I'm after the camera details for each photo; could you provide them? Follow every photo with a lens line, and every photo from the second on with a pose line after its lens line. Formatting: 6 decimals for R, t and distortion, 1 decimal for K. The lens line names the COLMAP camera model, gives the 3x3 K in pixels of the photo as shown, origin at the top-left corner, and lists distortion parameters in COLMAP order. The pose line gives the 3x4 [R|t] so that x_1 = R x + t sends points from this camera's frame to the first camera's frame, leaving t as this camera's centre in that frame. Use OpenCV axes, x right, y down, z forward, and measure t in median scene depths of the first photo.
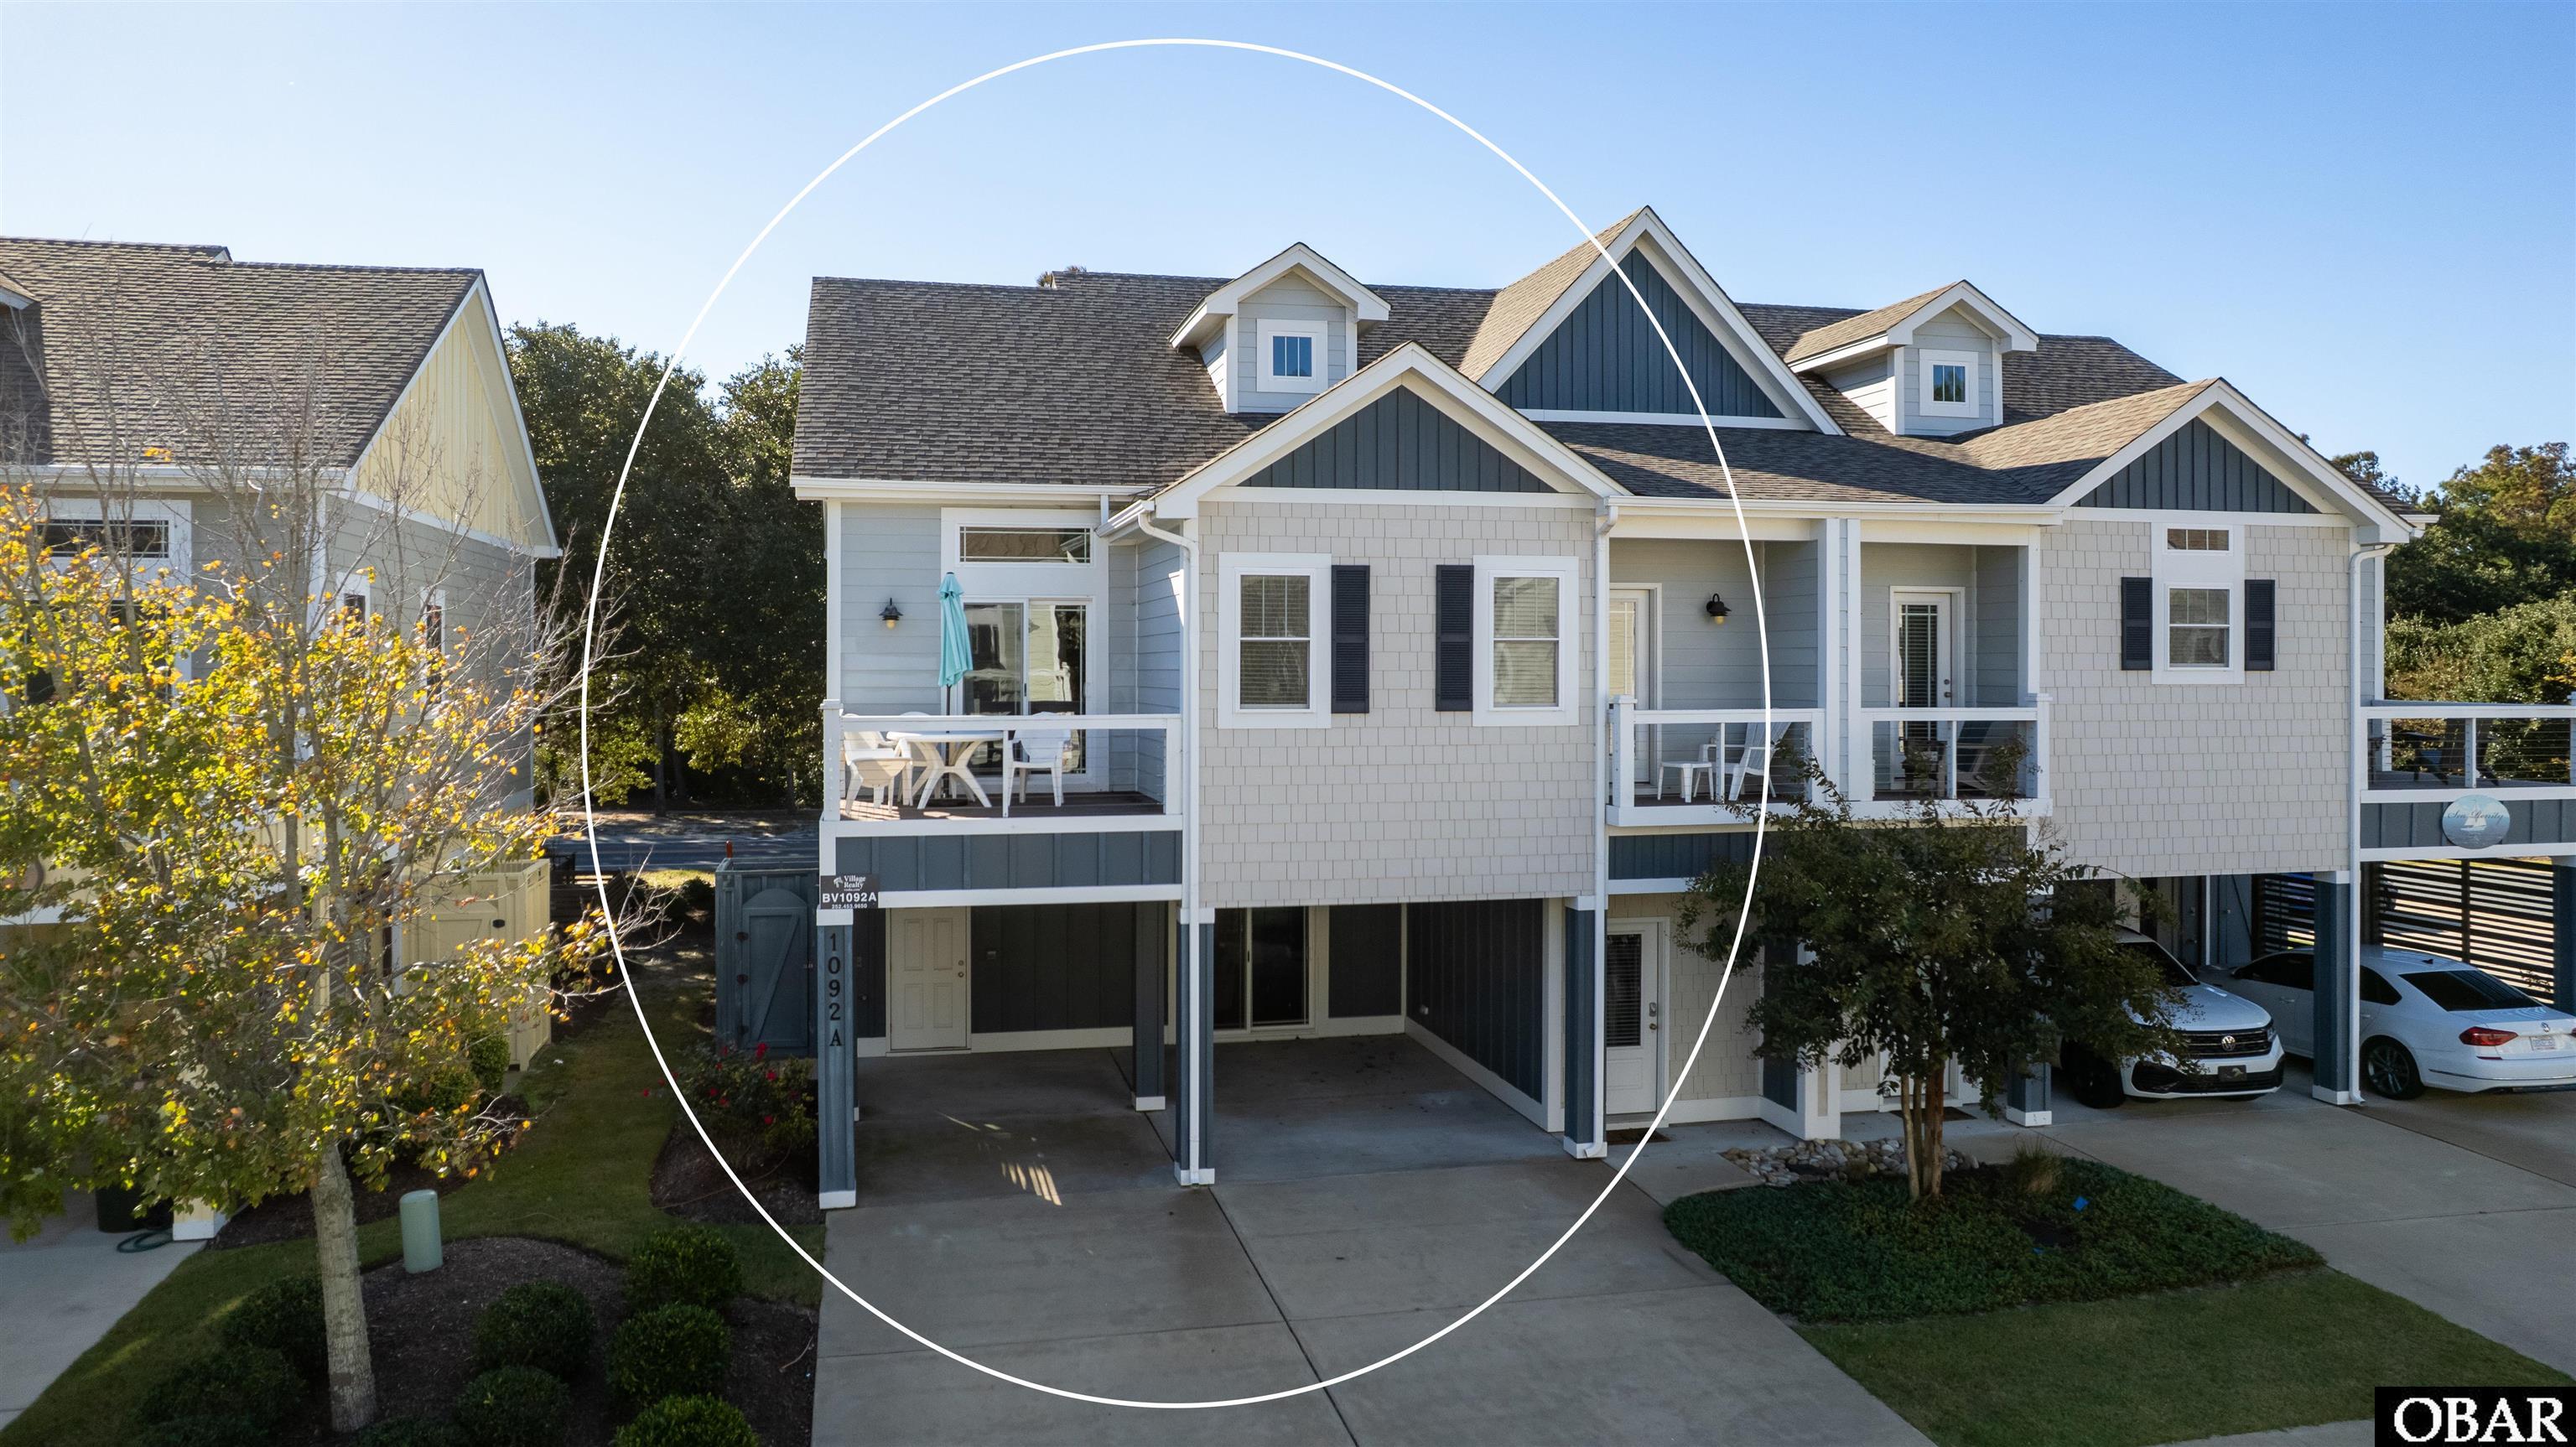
lens RADIAL K [[1670.1, 0, 1237.6], [0, 1670.1, 657.1], [0, 0, 1]] dist [-0.017003, 0.003726]
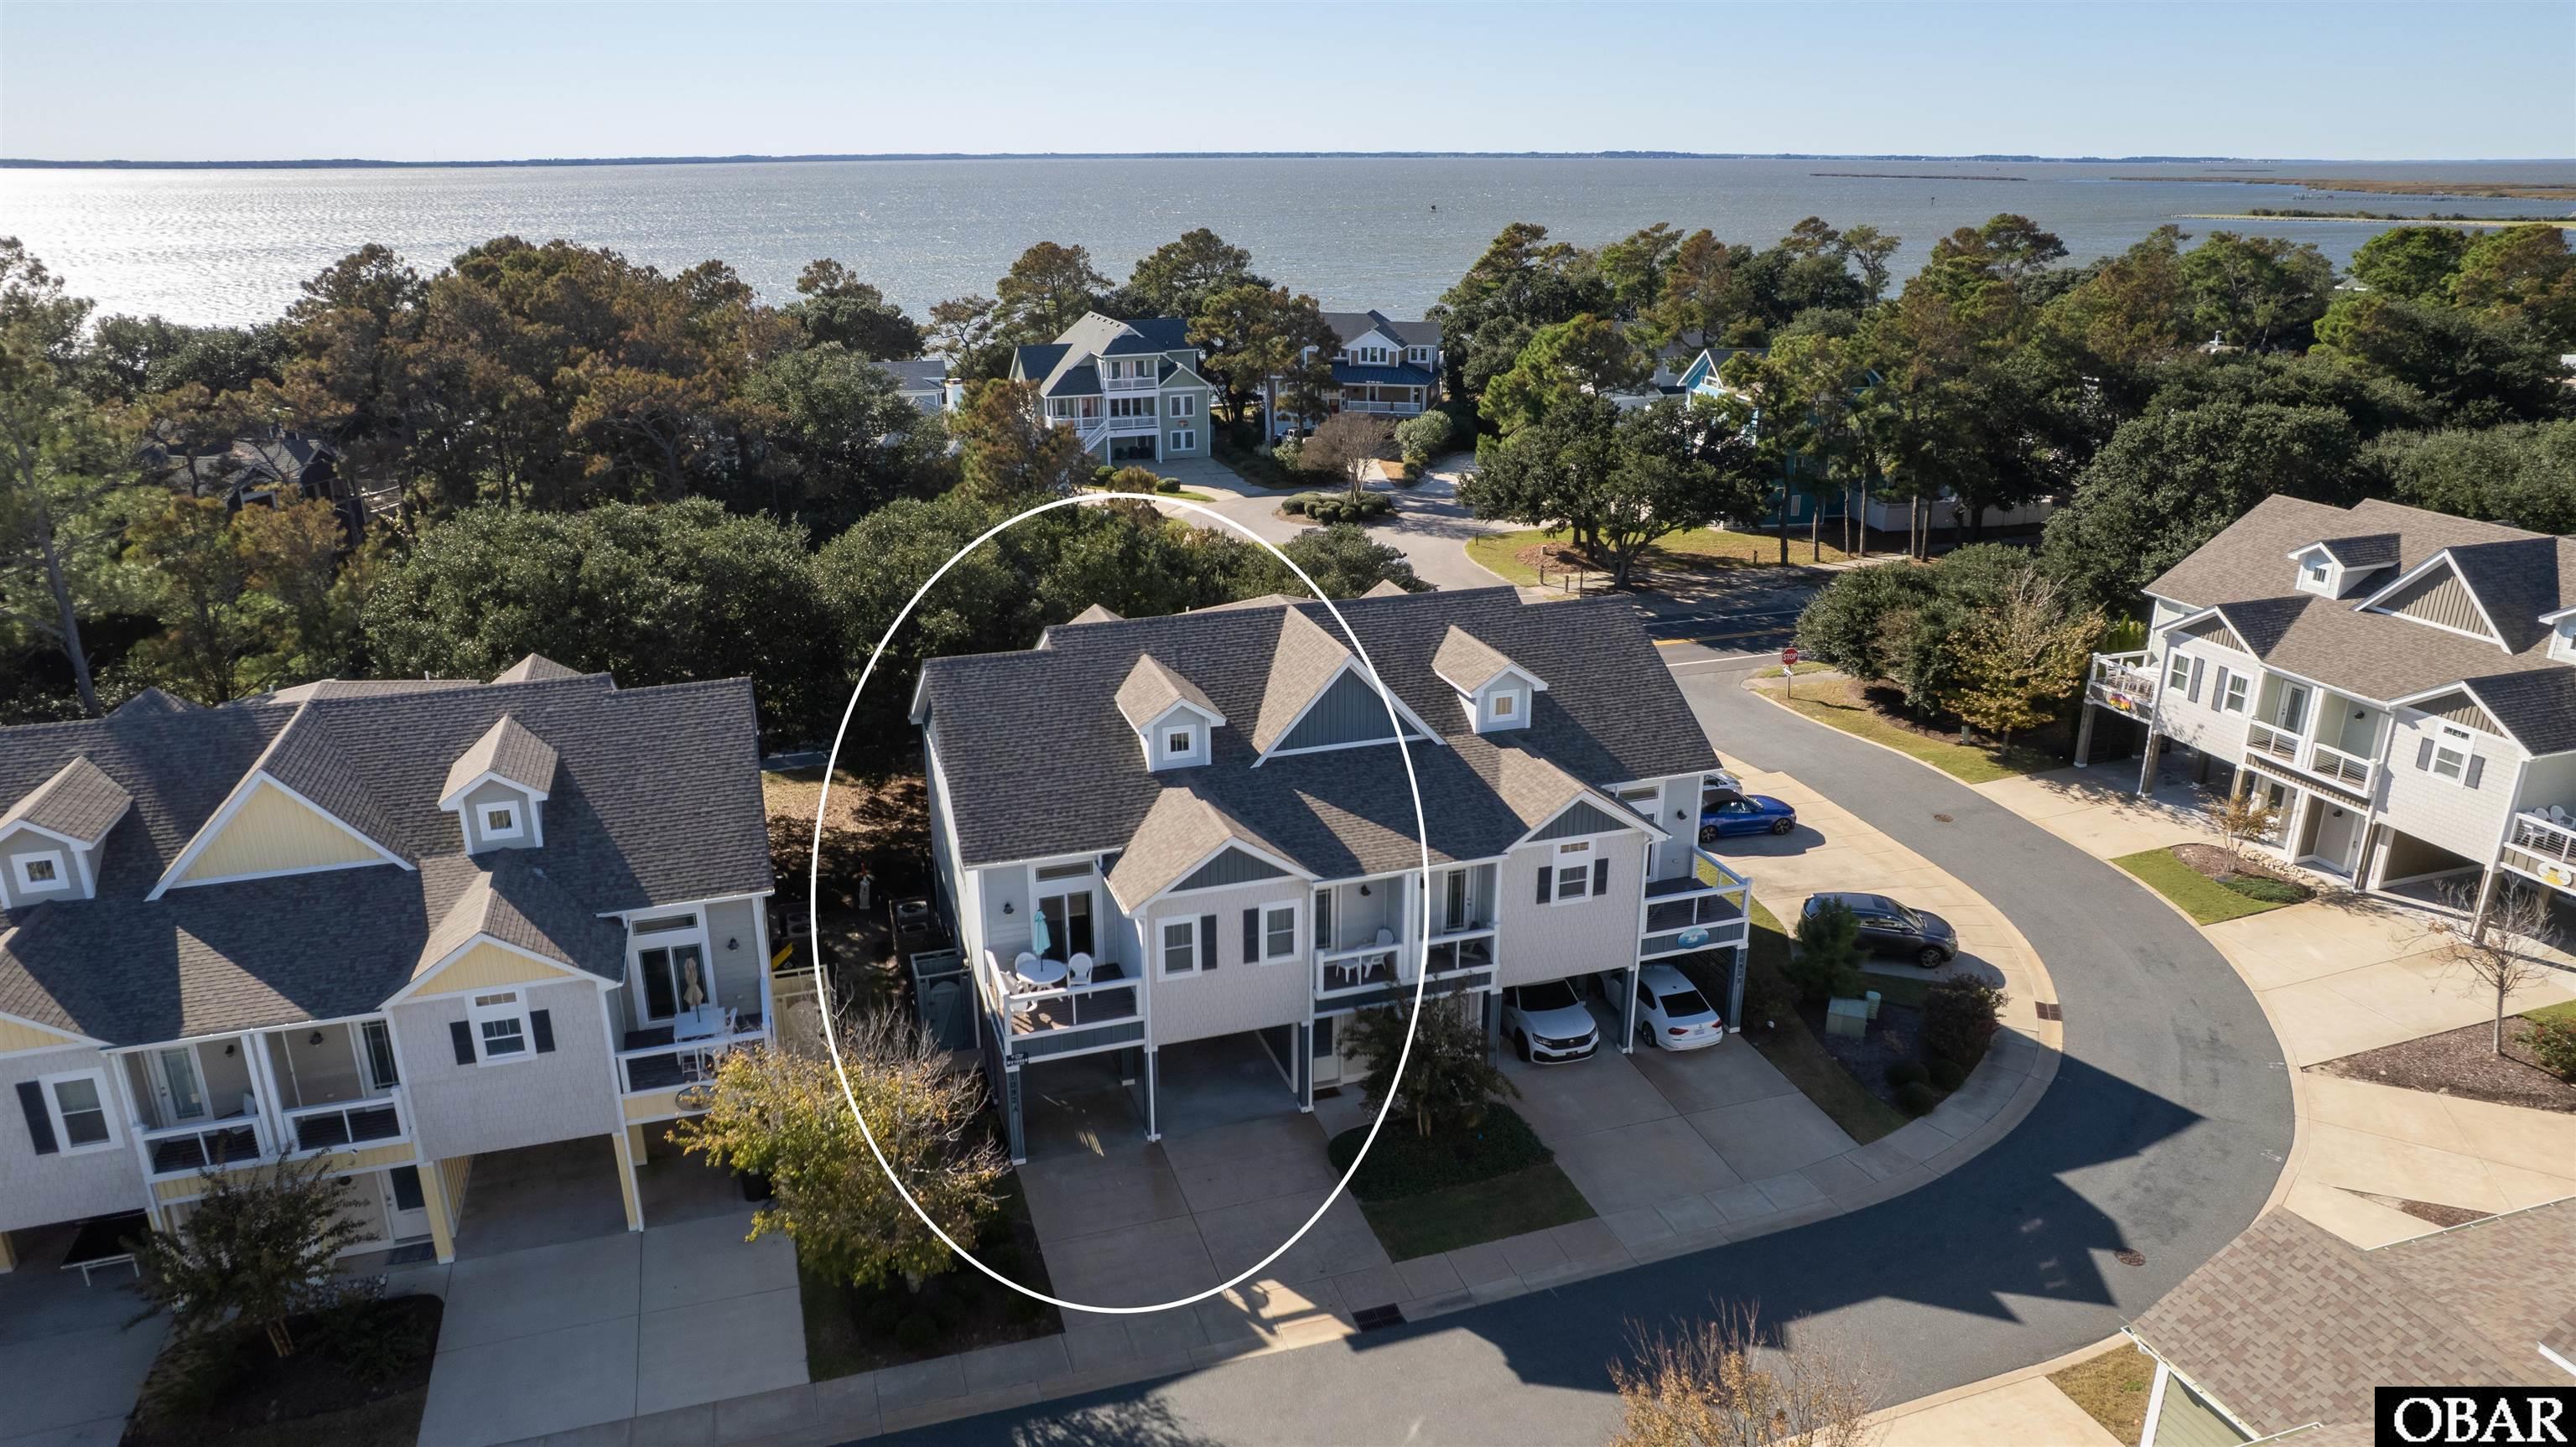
lens RADIAL K [[1670.1, 0, 1293.0], [0, 1670.1, 731.6], [0, 0, 1]] dist [-0.017003, 0.003726]
pose [[0.993925, -0.038359, 0.103161, -0.050306], [0.001486, 0.941893, 0.335910, -1.098107], [-0.110052, -0.333716, 0.936228, -1.182084]]
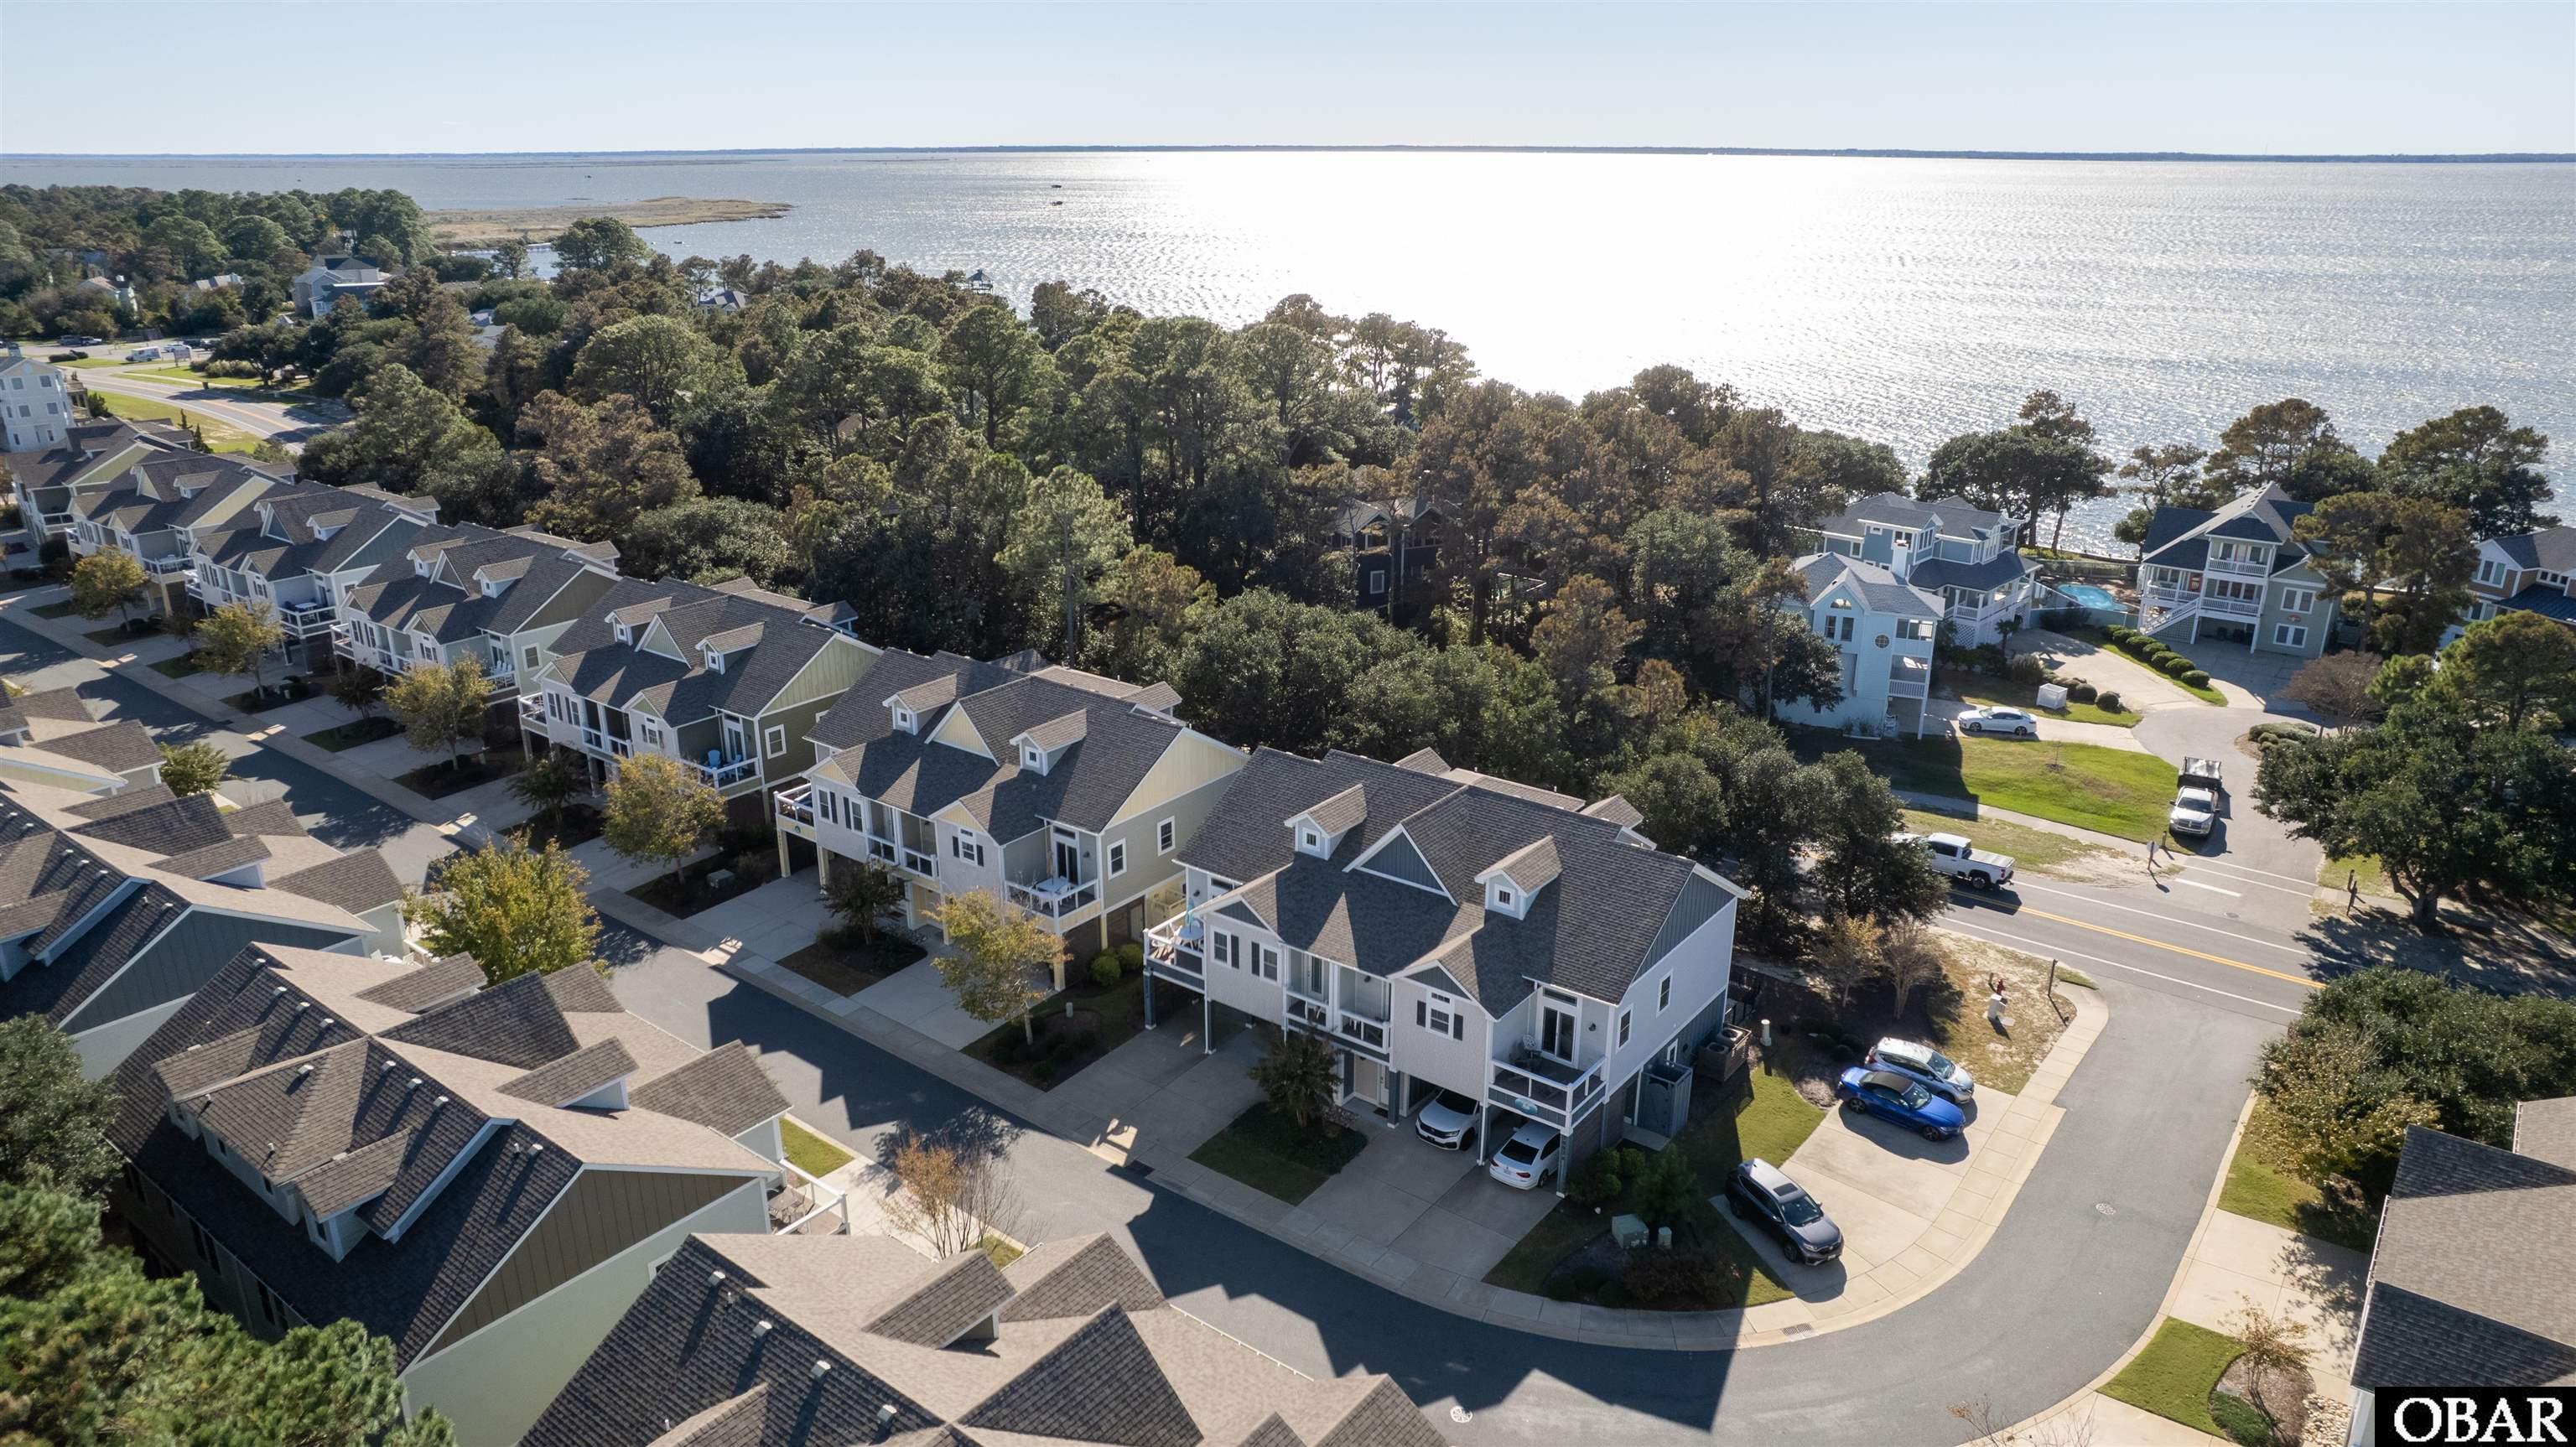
lens RADIAL K [[1670.1, 0, 1285.9], [0, 1670.1, 721.8], [0, 0, 1]] dist [-0.017003, 0.003726]
pose [[0.653329, 0.251653, -0.714025, 2.873816], [-0.000453, 0.943268, 0.332033, -1.866382], [0.757074, -0.216603, 0.616378, -1.294528]]
